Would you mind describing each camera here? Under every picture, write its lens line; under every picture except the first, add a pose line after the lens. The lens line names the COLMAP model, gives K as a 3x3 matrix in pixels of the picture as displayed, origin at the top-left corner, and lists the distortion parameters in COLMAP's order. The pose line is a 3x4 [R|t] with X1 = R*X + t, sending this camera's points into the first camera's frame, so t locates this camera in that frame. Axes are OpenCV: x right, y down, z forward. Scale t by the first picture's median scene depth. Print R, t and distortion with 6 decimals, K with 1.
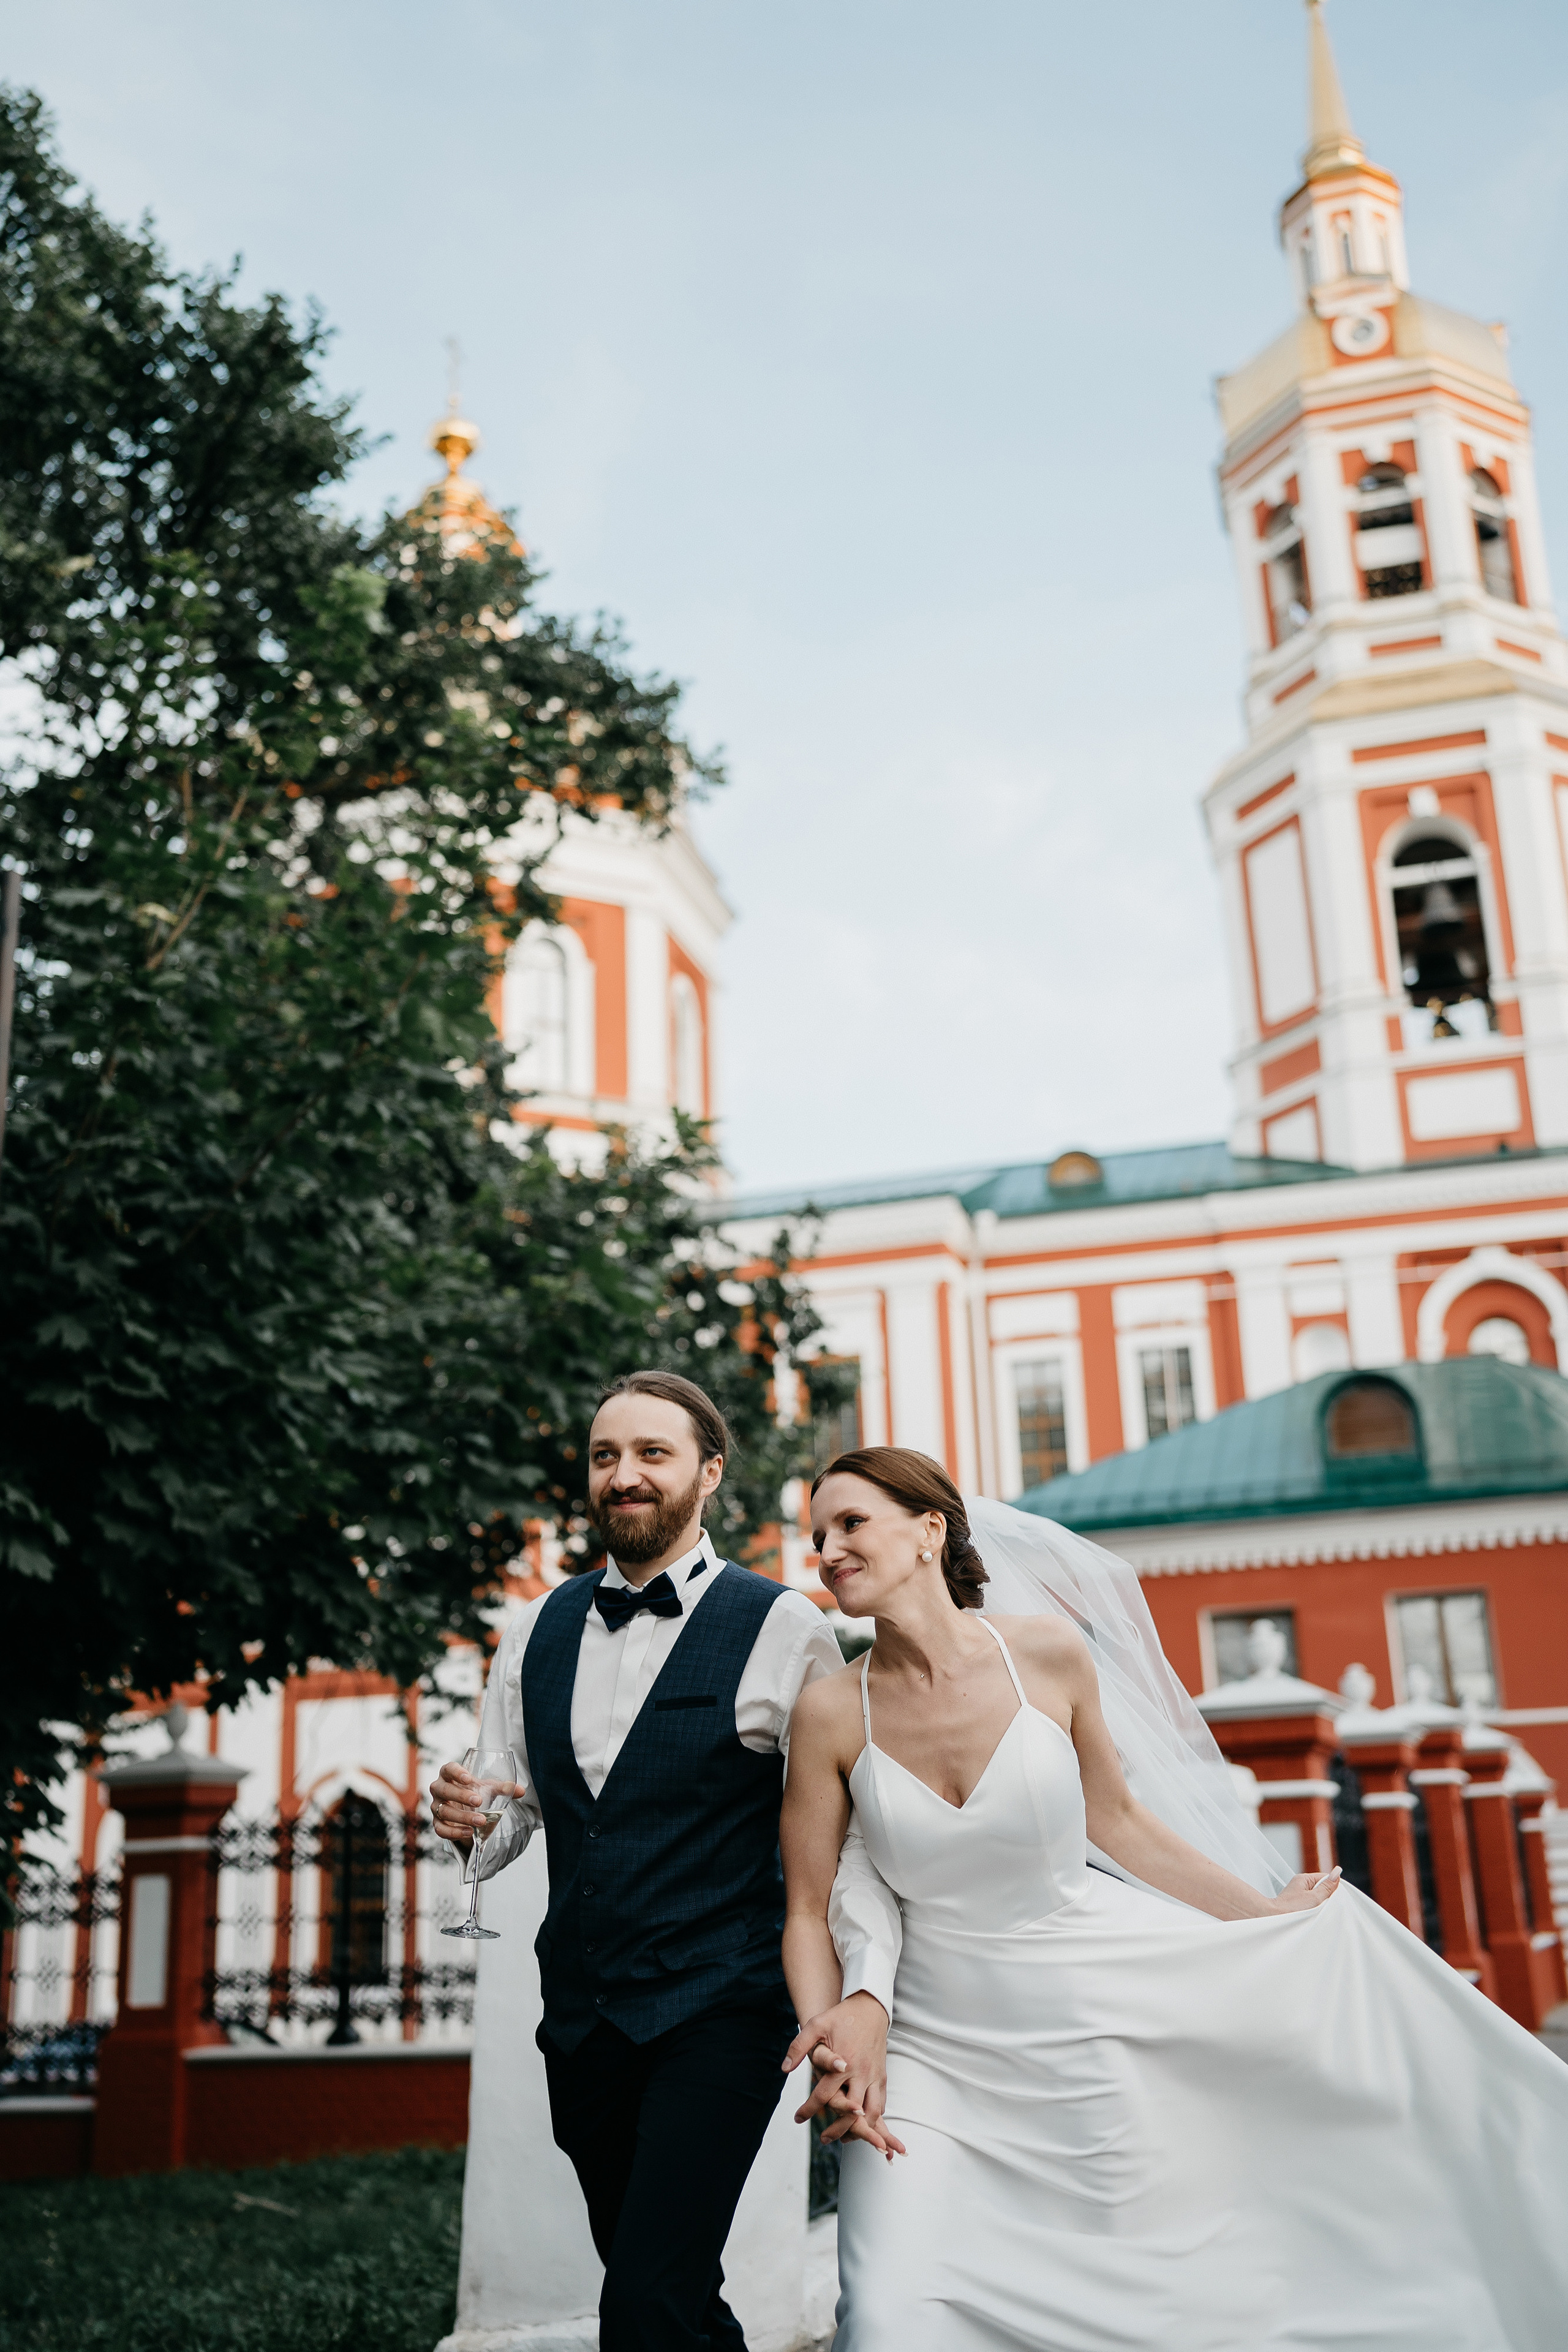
lens RADIAL K [[2275.0, 0, 784.0], [0, 2275.0, 1176.0], [0, 0, 1]] dist [-0.047084, 0.147938]
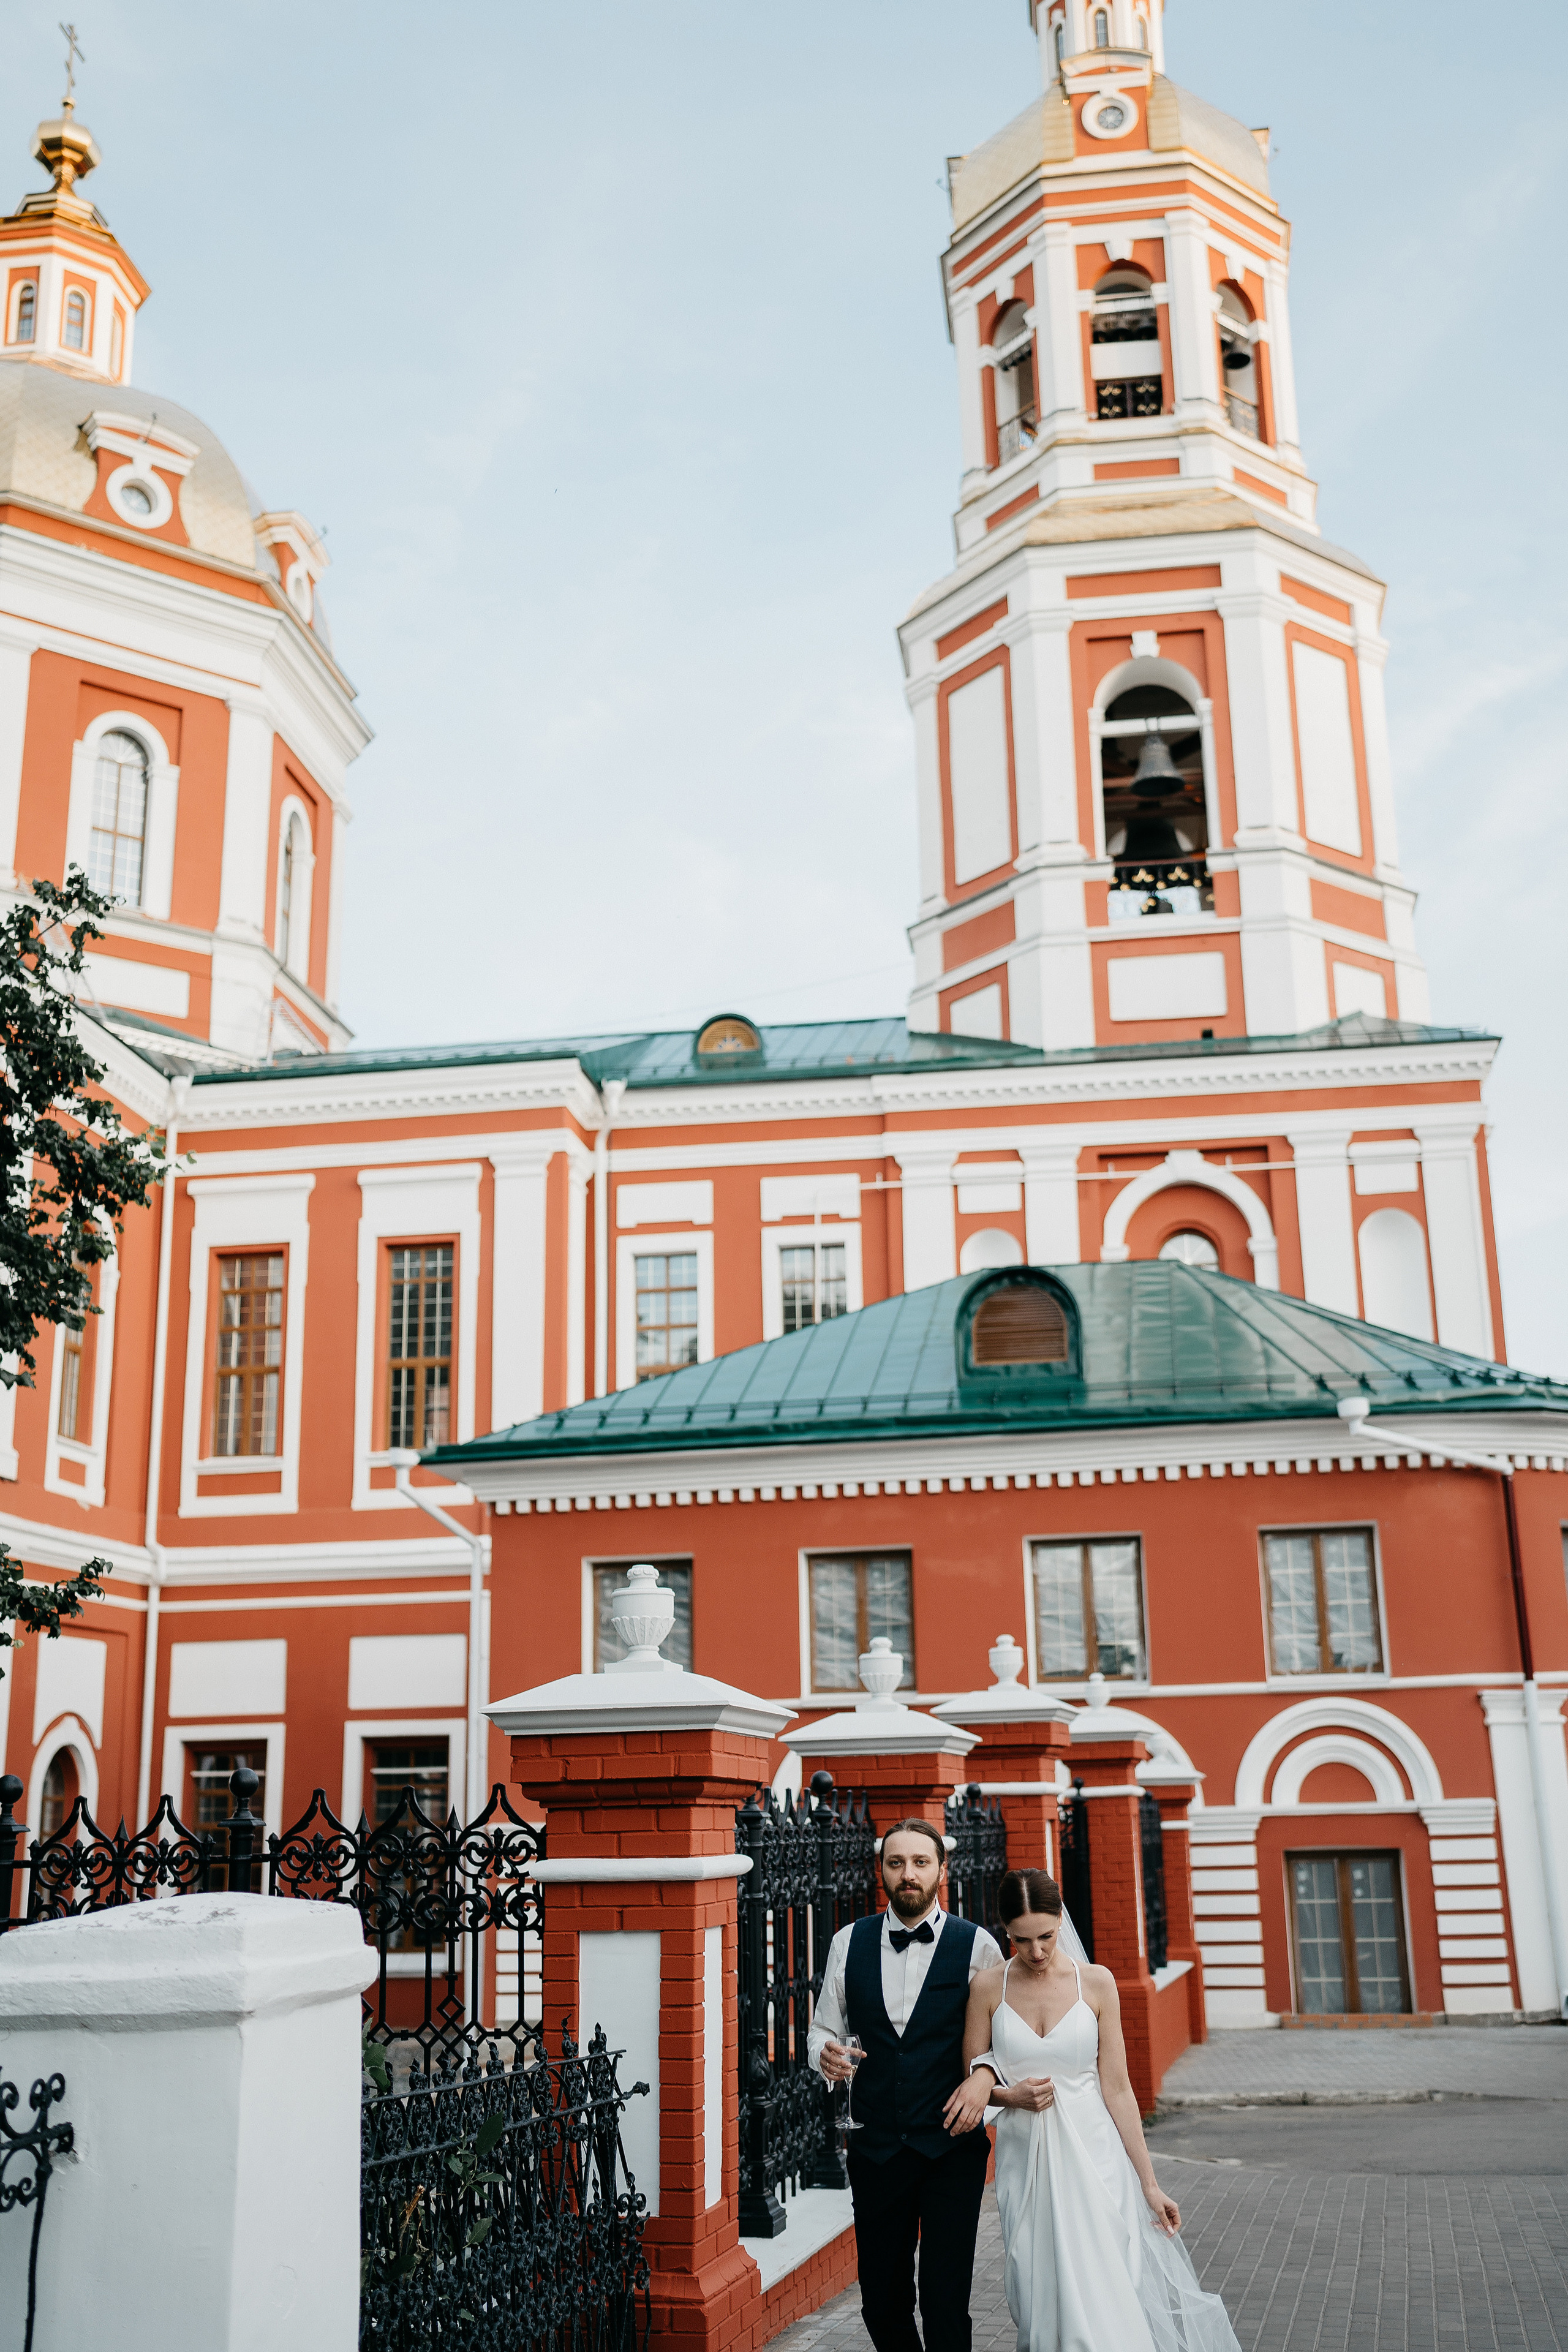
lens RADIAL K [[2348.1, 0, 828.0], [0, 2348.1, 1154.8], [0, 0, 1]] dist [-0.050066, 0.153581]
pose [[0.988716, 0.054489, 0.139542, 0.043788], [-0.057725, 0.998147, 0.019244, 0.022036], [-0.138235, -0.027082, 0.990029, 0.110140]]
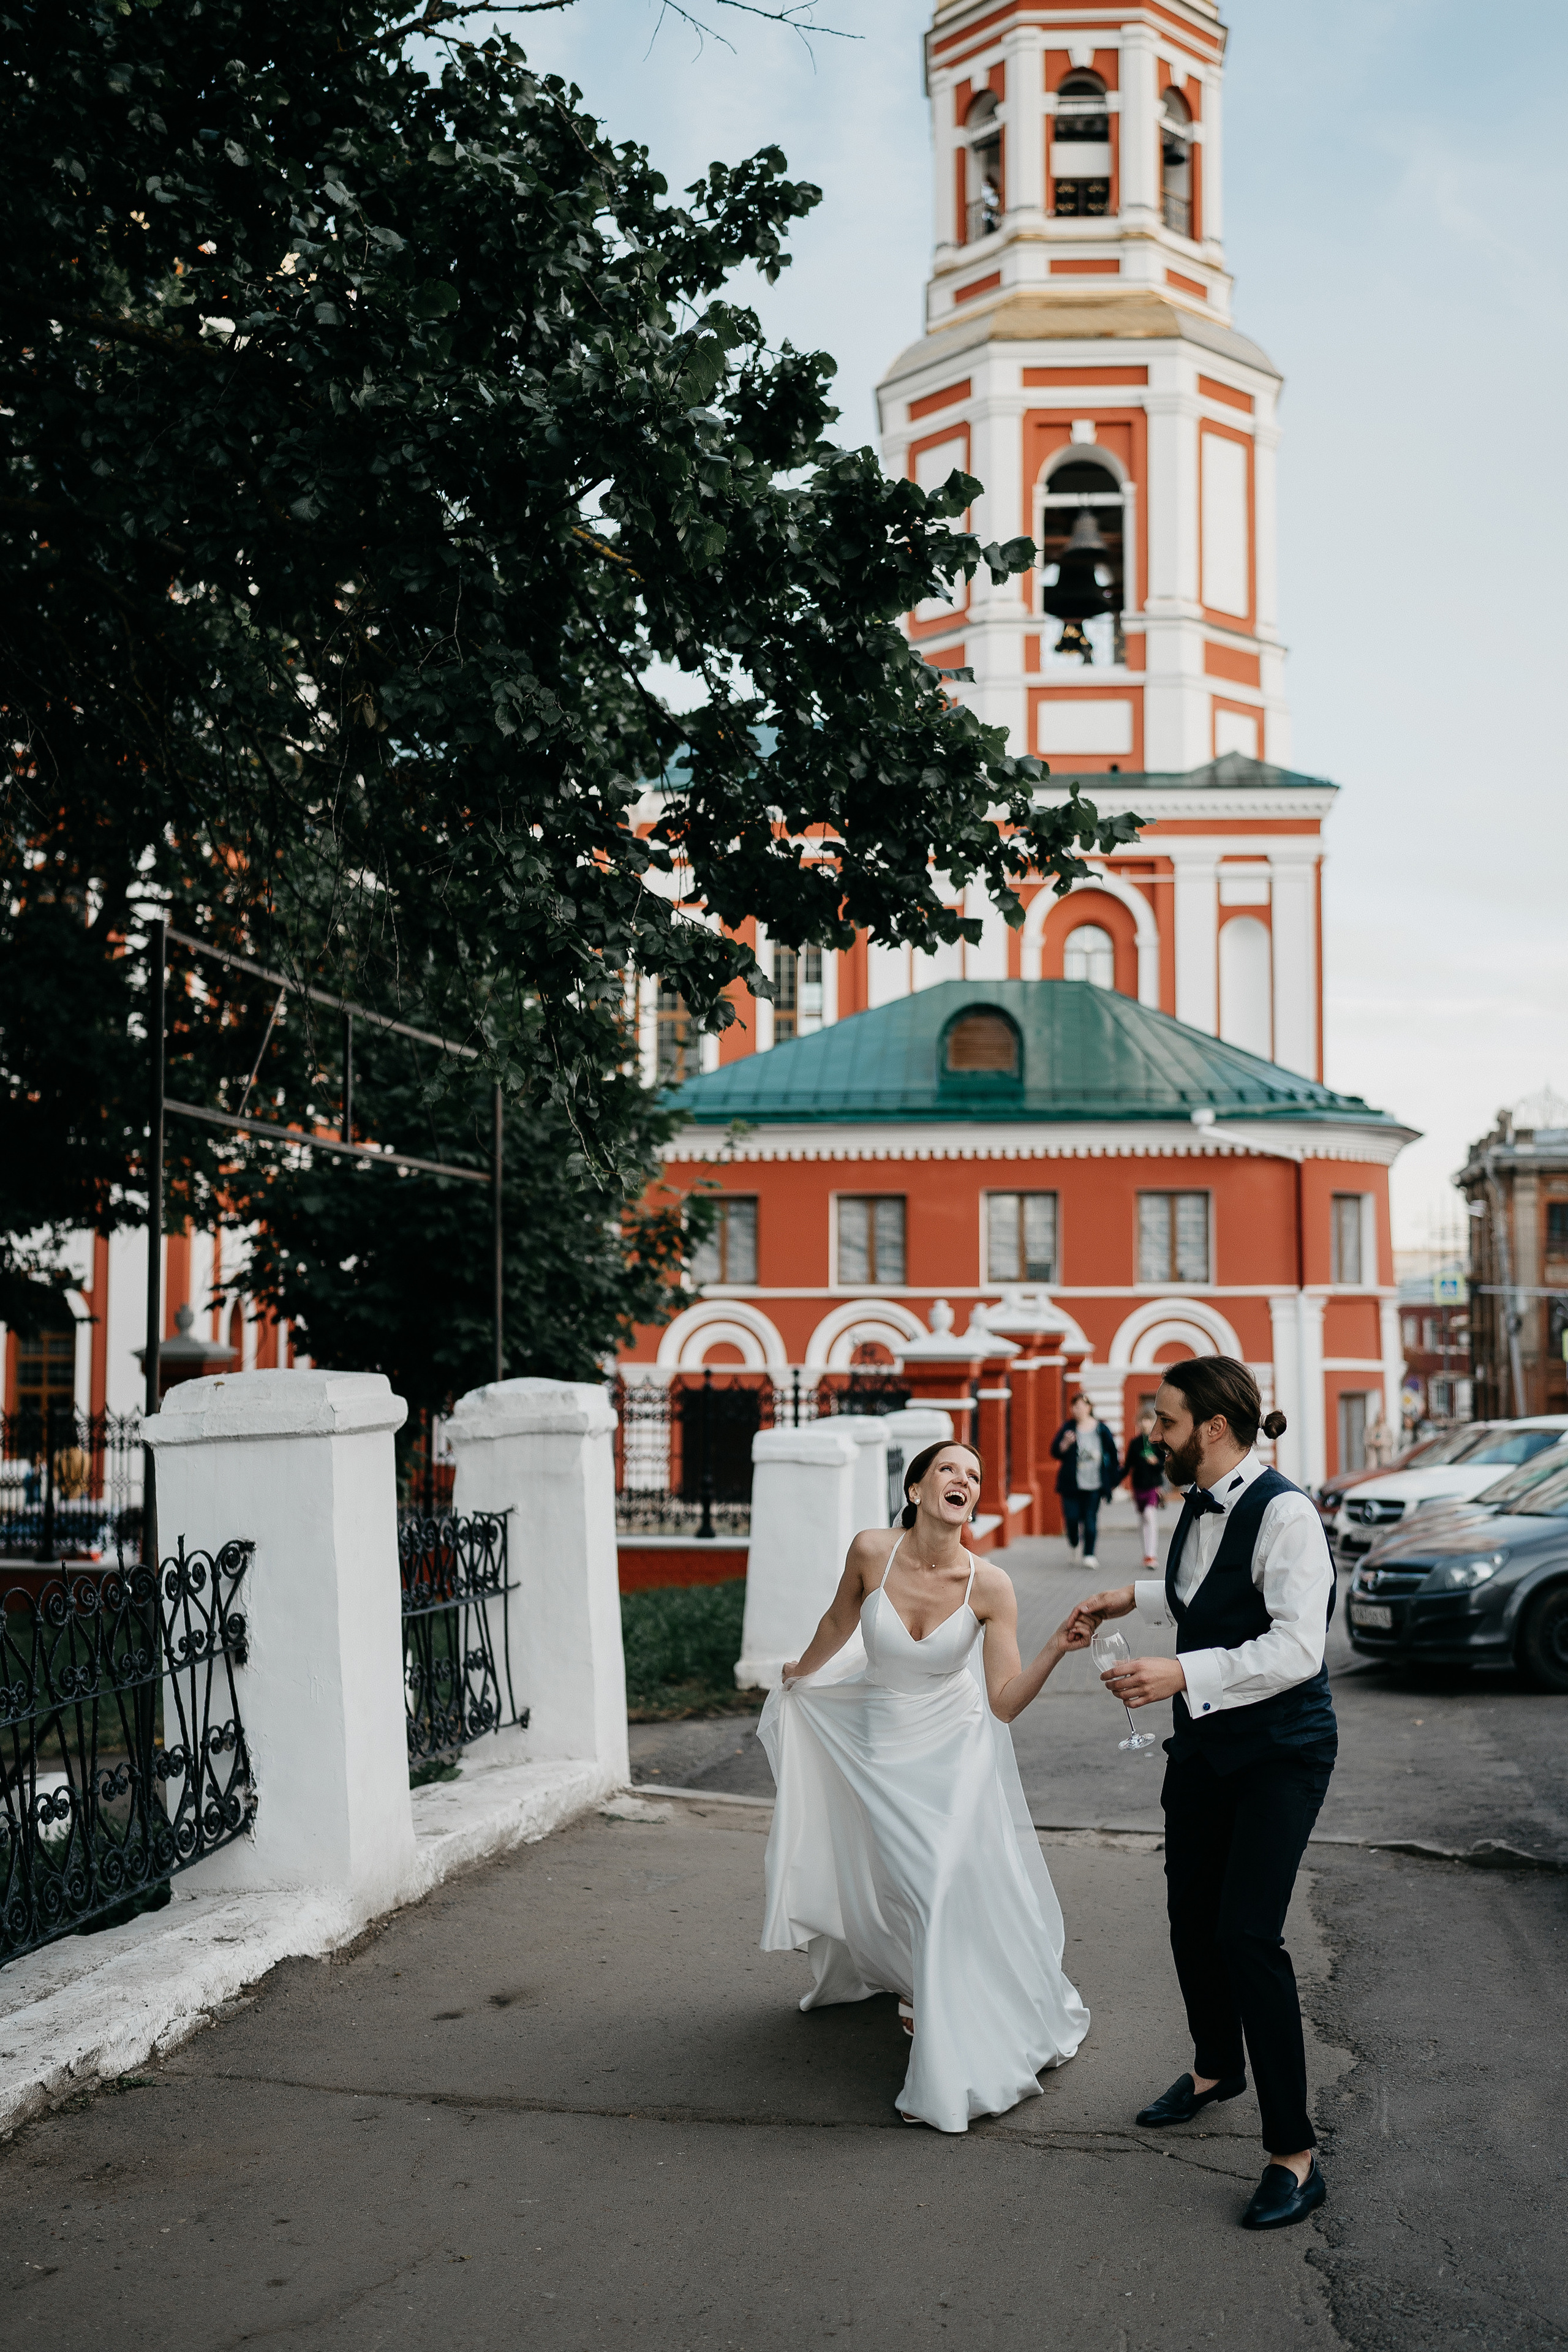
lens RADIAL K [[2537.9, 0, 819.2], [0, 2537.9, 1170.5], [0, 0, 1]] dist [-0.077579, 0.189795]
pose [[0.975599, 0.052140, 0.213280, -0.073340], [-0.100455, 0.969759, 0.222434, -0.077844], [-0.195232, -0.238432, 0.951333, -0.186316]]
